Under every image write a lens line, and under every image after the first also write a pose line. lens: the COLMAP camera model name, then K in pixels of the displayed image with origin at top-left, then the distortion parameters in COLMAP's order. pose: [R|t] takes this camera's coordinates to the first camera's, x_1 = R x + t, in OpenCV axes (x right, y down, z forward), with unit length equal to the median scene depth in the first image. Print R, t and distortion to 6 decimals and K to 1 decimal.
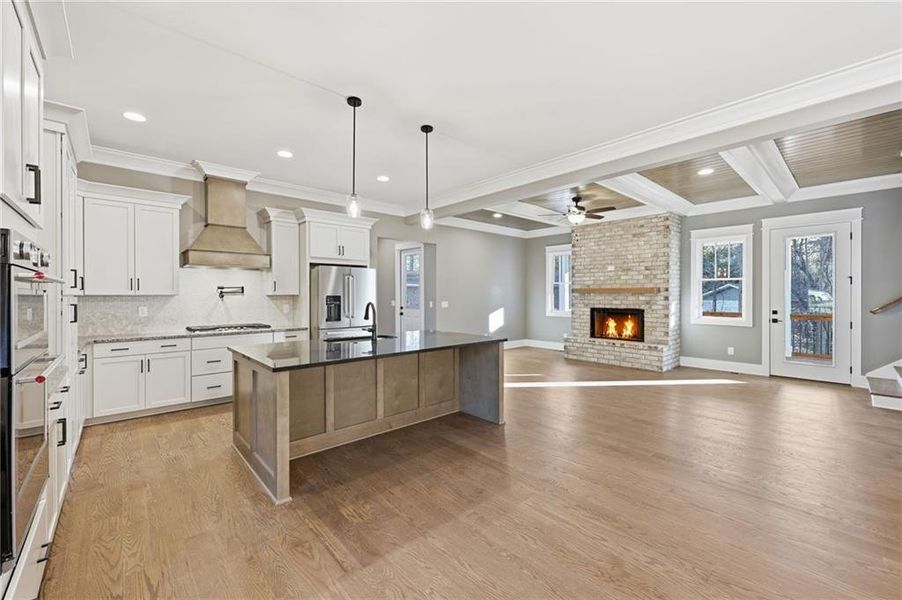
lens RADIAL K [[379.5, 0, 442.2], [0, 379.5, 295.6], [0, 0, 1]] dist [0.006060, -0.000155]
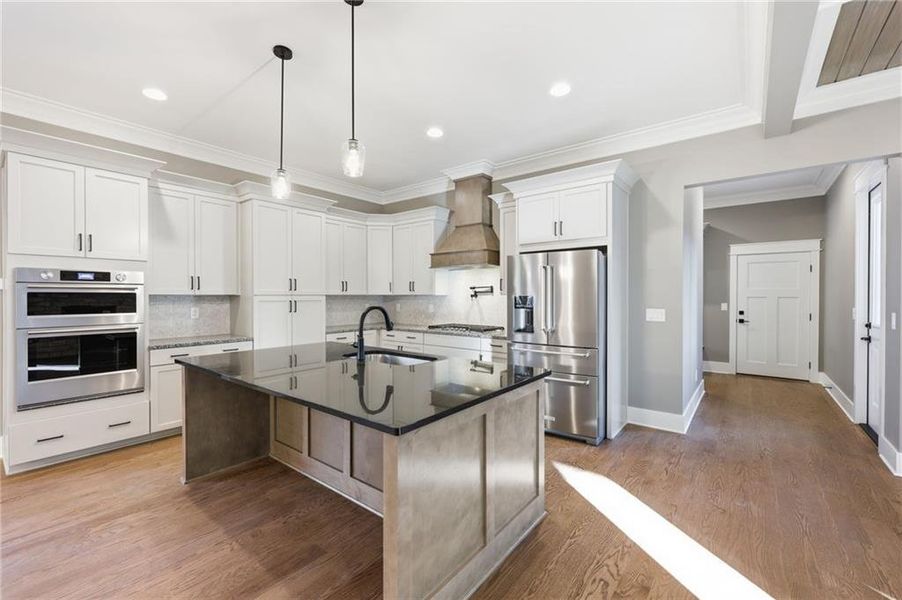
lens RADIAL K [[379.5, 0, 440.0], [0, 379.5, 295.4], [0, 0, 1]] dist [0.006060, -0.000155]
pose [[0.165108, 0.001056, -0.986275, 0.455443], [-0.001284, 0.999999, 0.000856, -0.001614], [0.986275, 0.001125, 0.165110, 0.884978]]
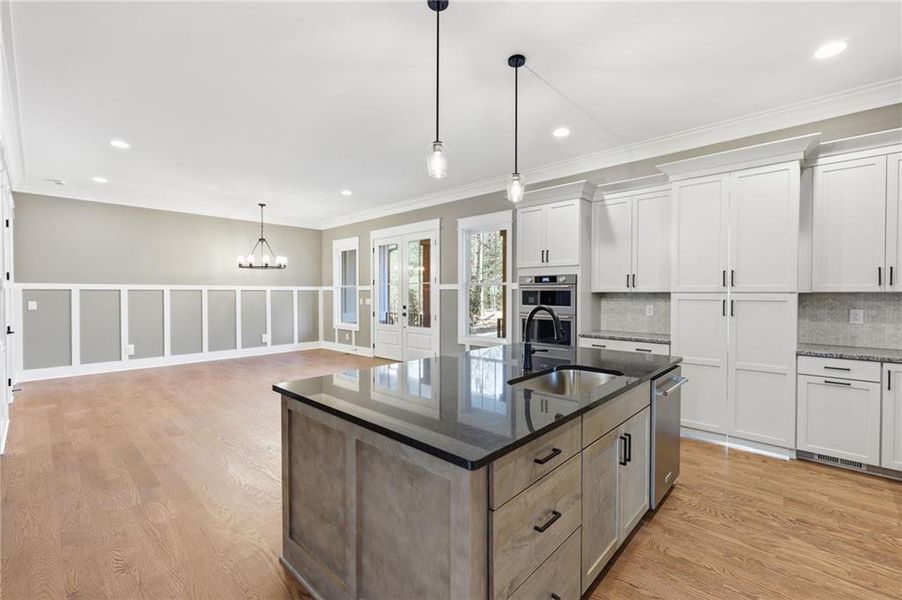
lens RADIAL K [[379.5, 0, 456.3], [0, 379.5, 298.0], [0, 0, 1]] dist [0.006060, -0.000155]
pose [[-0.996192, 0.001011, -0.087183, -0.026027], [-0.000464, 0.999857, 0.016889, -0.002533], [0.087188, 0.016866, -0.996049, 1.368696]]
